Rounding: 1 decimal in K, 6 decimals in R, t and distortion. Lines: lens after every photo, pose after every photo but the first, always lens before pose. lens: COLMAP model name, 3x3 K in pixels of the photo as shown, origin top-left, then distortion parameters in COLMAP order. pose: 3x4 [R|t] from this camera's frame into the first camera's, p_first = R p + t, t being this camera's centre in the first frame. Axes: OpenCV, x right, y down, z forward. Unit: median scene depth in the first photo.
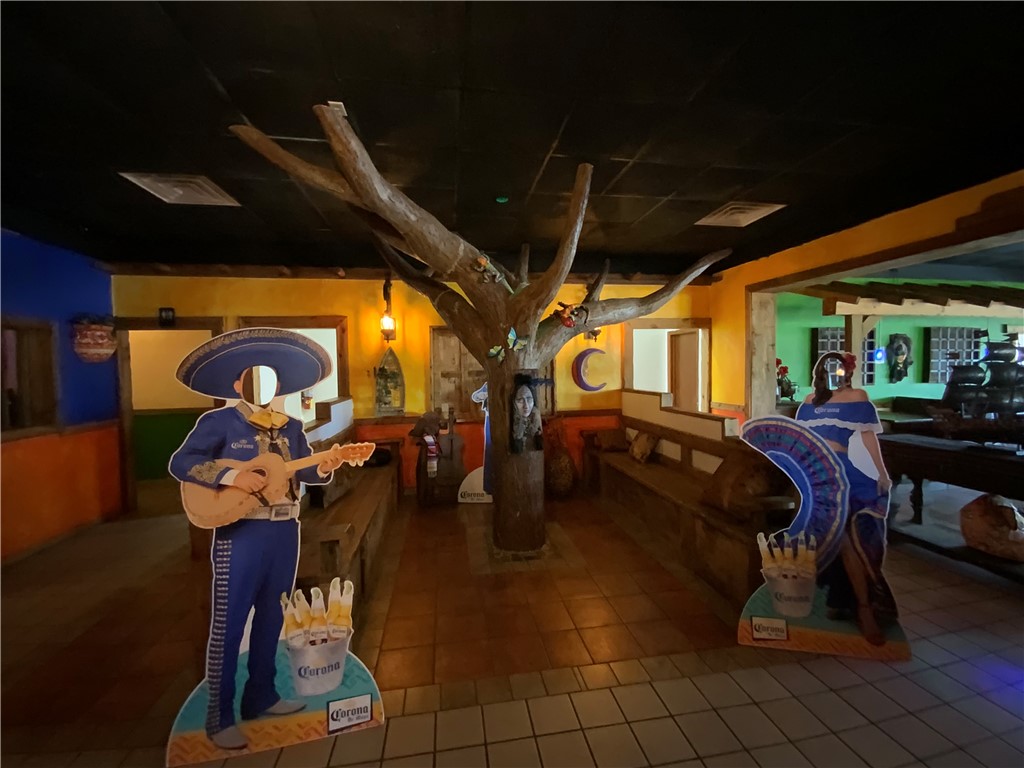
lens RADIAL K [[420.0, 0, 523.6], [0, 420.0, 387.0], [0, 0, 1]] dist [0.009252, -0.006863]
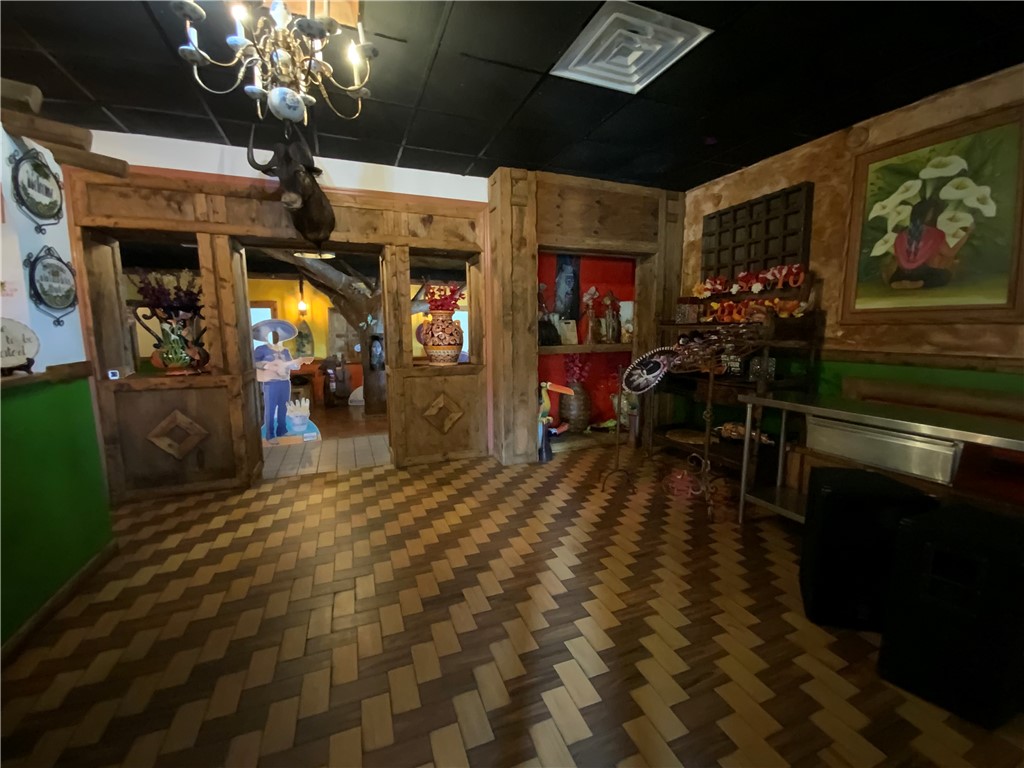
lens RADIAL K [[420.0, 0, 523.8], [0, 420.0, 385.9], [0, 0, 1]] dist [0.009252, -0.006863]
pose [[0.974750, -0.017454, 0.222617, 0.227901], [-0.001102, 0.996552, 0.082959, 0.042916], [-0.223297, -0.081110, 0.971370, -1.175504]]
